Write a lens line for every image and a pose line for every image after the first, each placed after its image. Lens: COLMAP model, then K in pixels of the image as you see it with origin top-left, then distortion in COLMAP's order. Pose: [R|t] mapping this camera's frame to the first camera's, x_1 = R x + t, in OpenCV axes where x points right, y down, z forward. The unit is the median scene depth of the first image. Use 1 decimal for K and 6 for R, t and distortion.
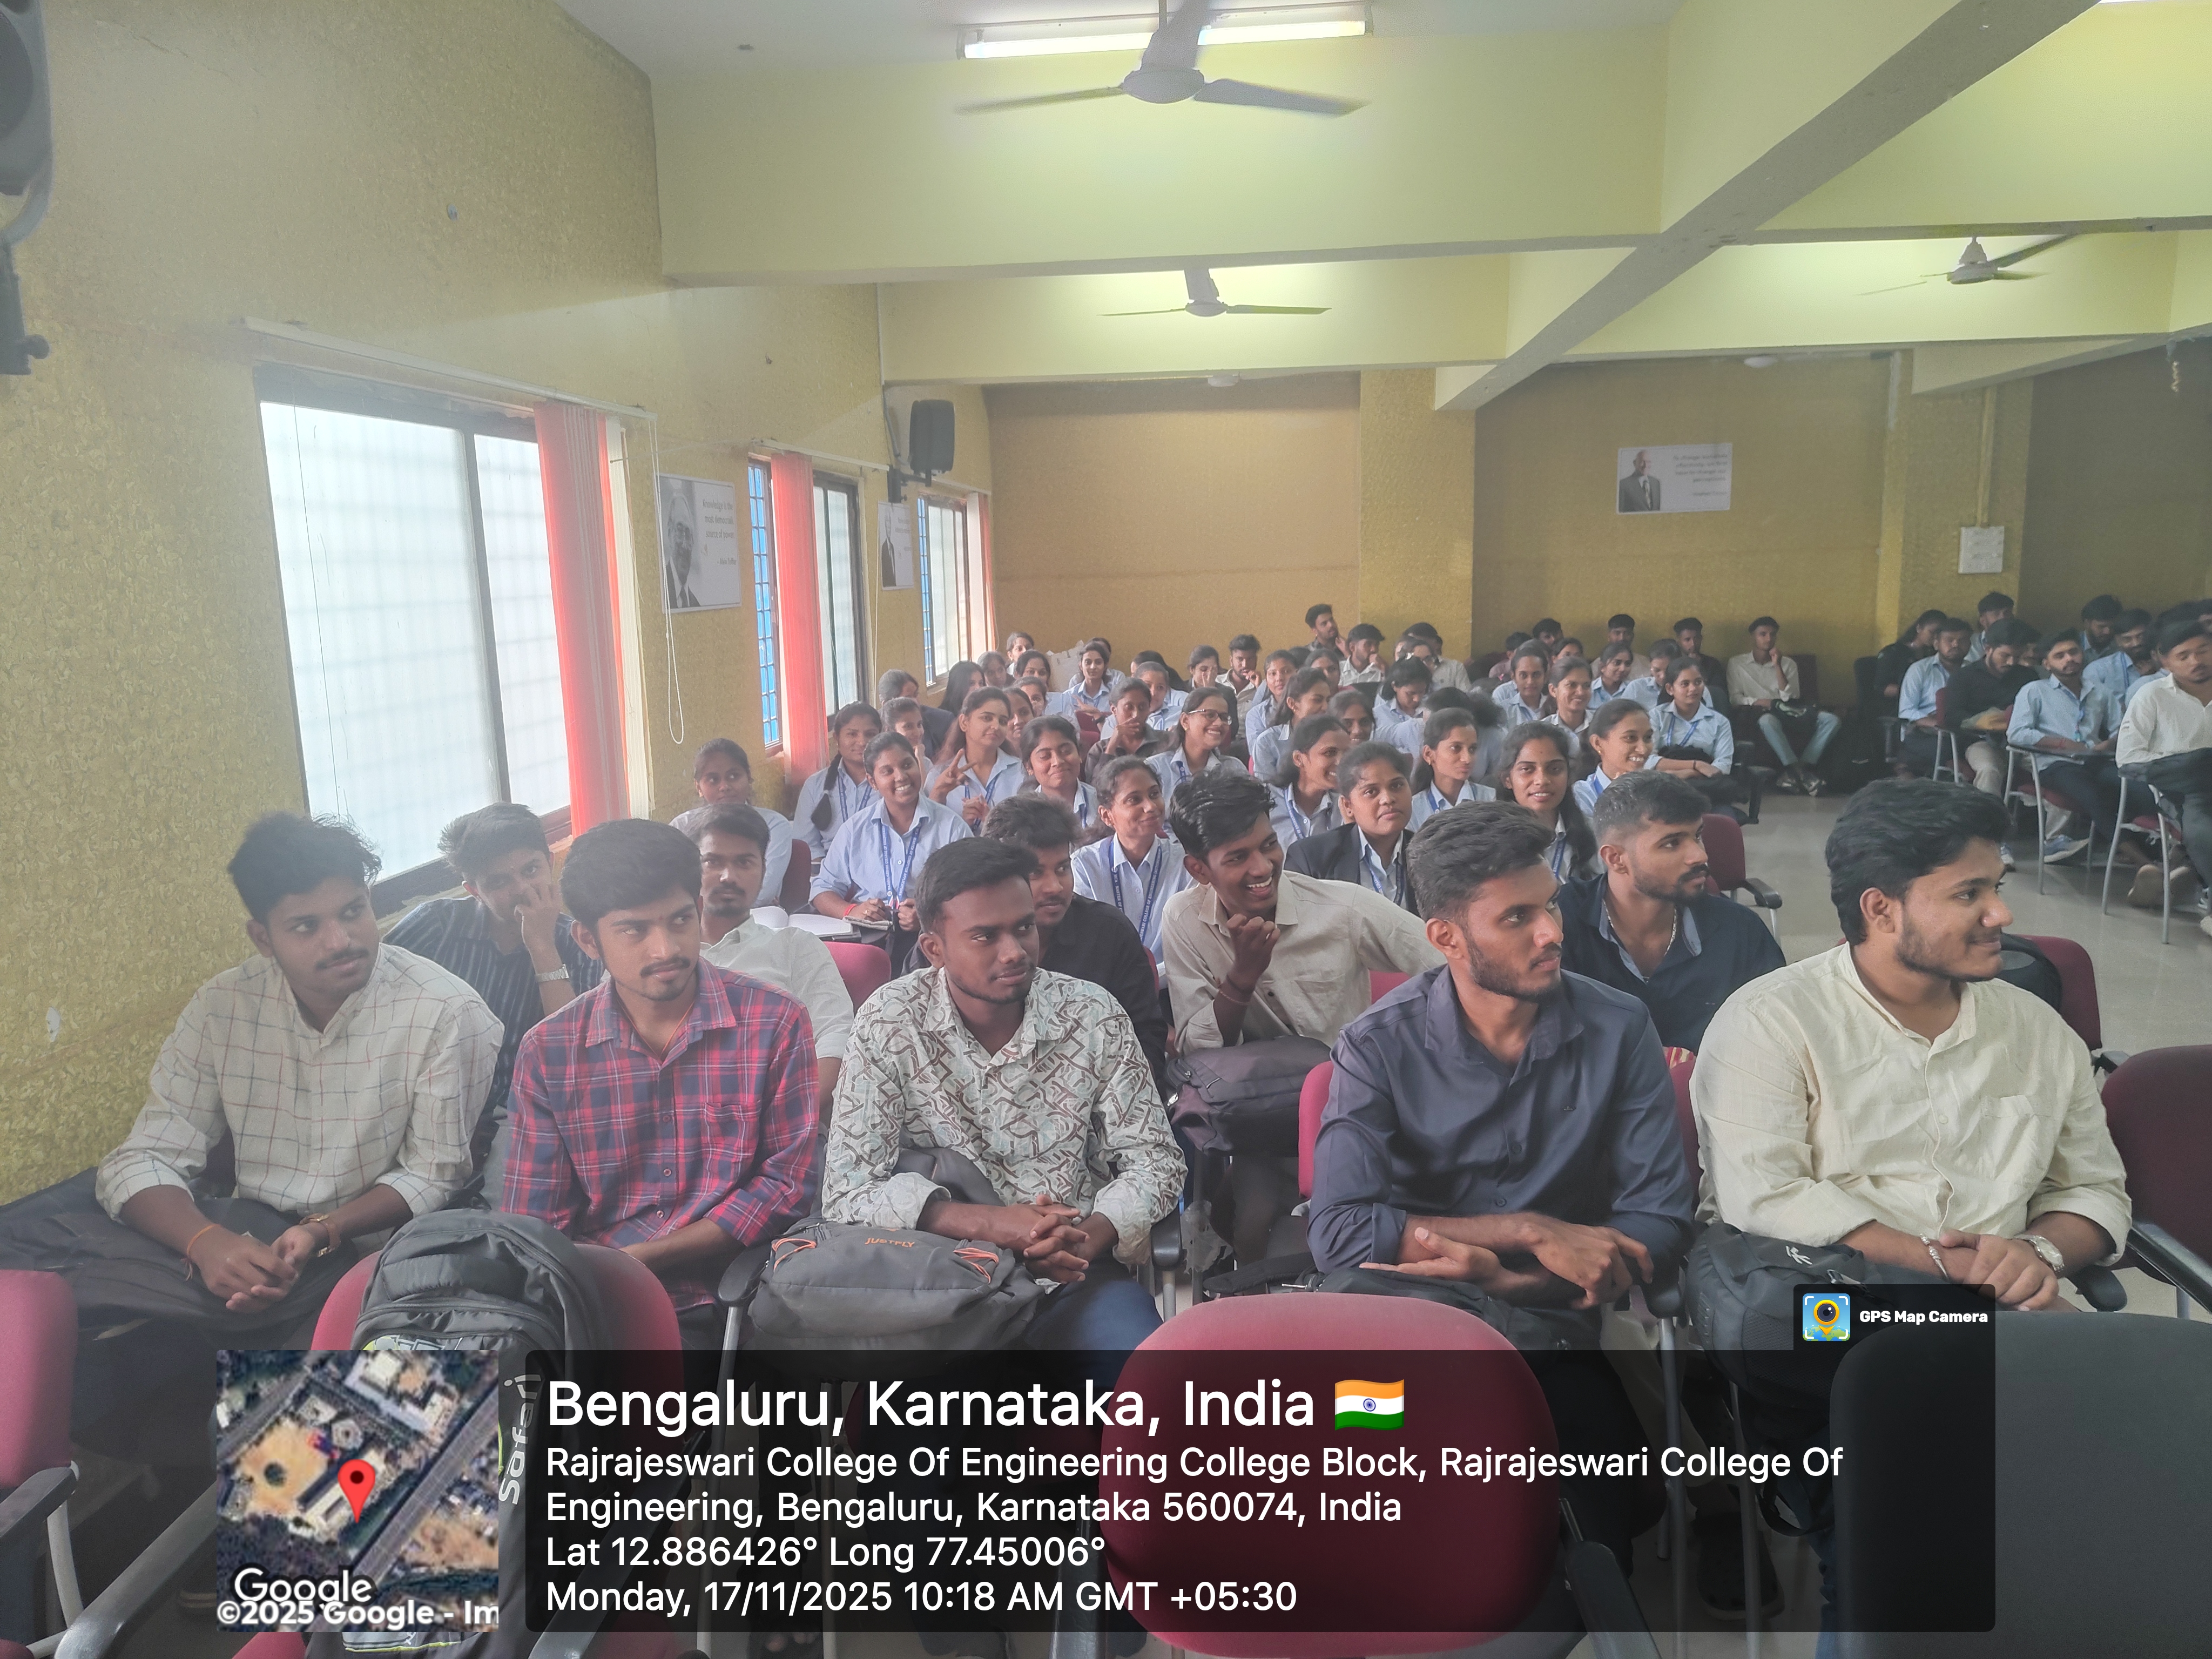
lens RADIAL K [[1538.2, 0, 1107.9], [0, 1538.2, 830.1], [0, 0, 1]] dist [0.042466, -0.043054]
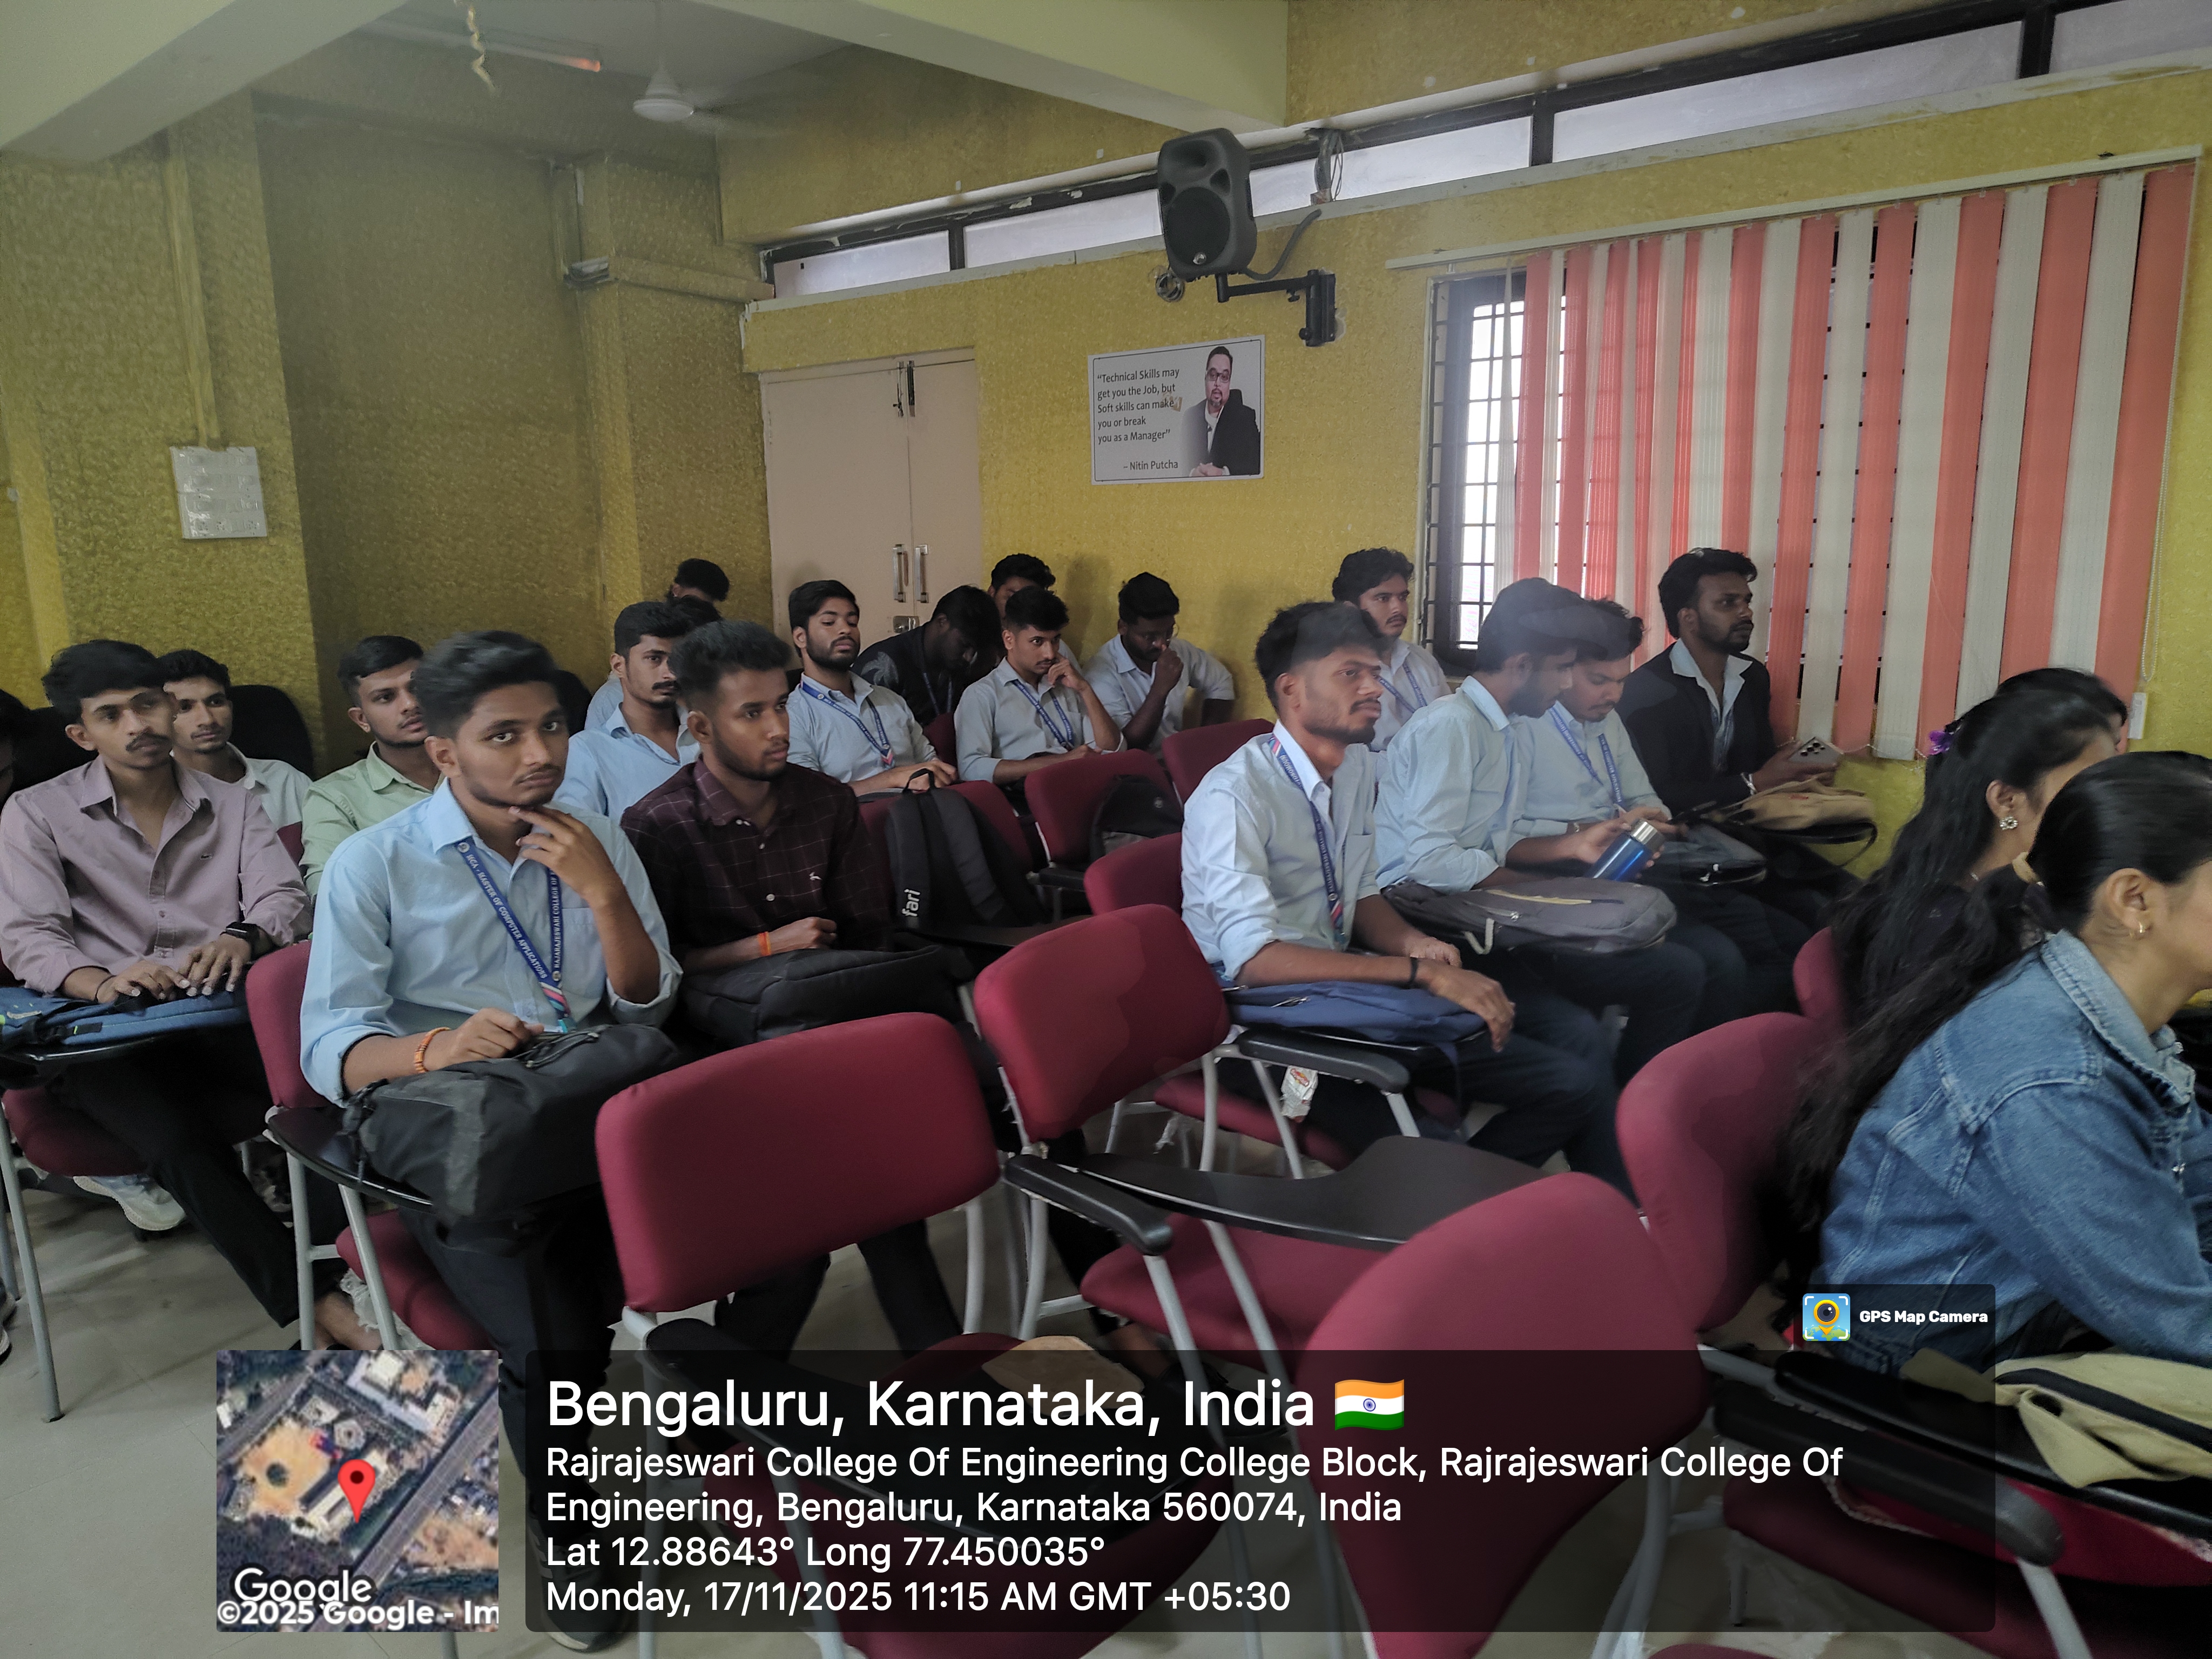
lens RADIAL K [[1538.2, 0, 1067.5], [0, 1538.2, 840.8], [0, 0, 1]] dist [0.042466, -0.043054]
pose [[0.614221, -0.146496, 0.775417, 0.317396], [0.138916, 0.987345, 0.076496, -0.067237], [-0.776810, 0.060732, 0.626799, 0.464650]]
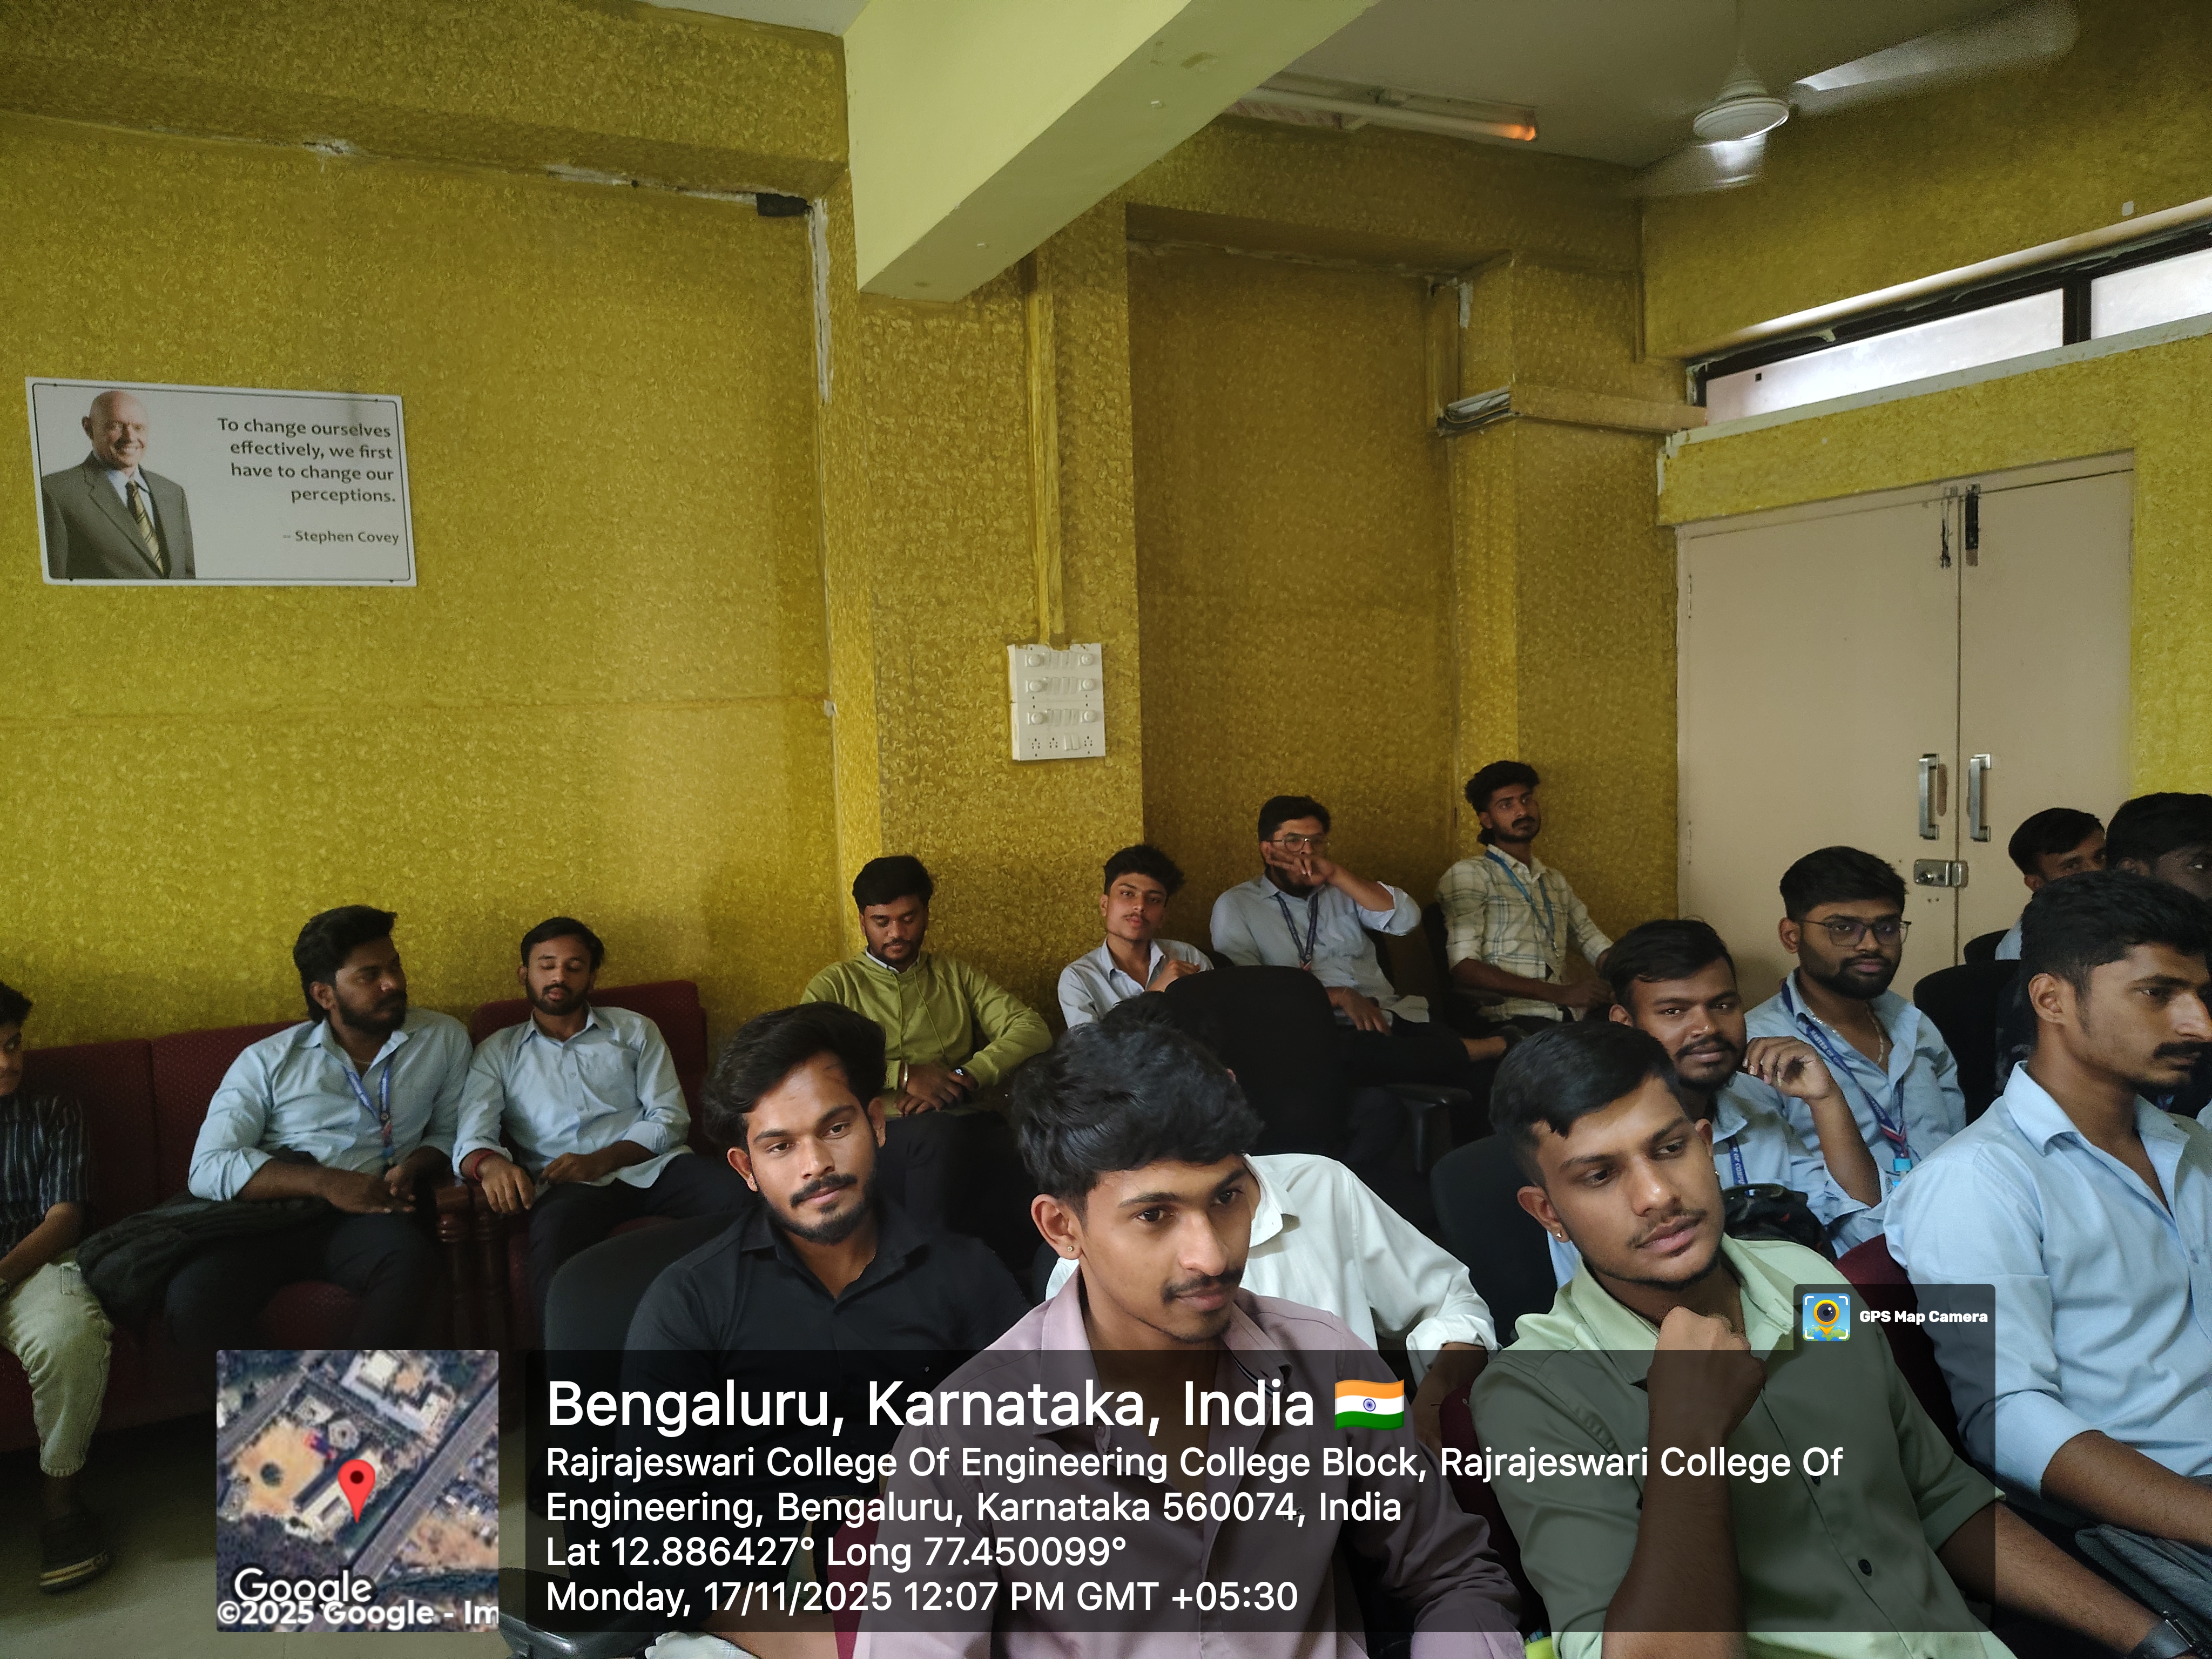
lens RADIAL K [[1583.7, 0, 1076.0], [0, 1583.7, 843.5], [0, 0, 1]] dist [0.054457, -0.013058]
pose [[0.849590, -0.039632, 0.525952, 0.347243], [0.101244, 0.990884, -0.088877, -0.107018], [-0.517635, 0.128759, 0.845858, 0.651182]]
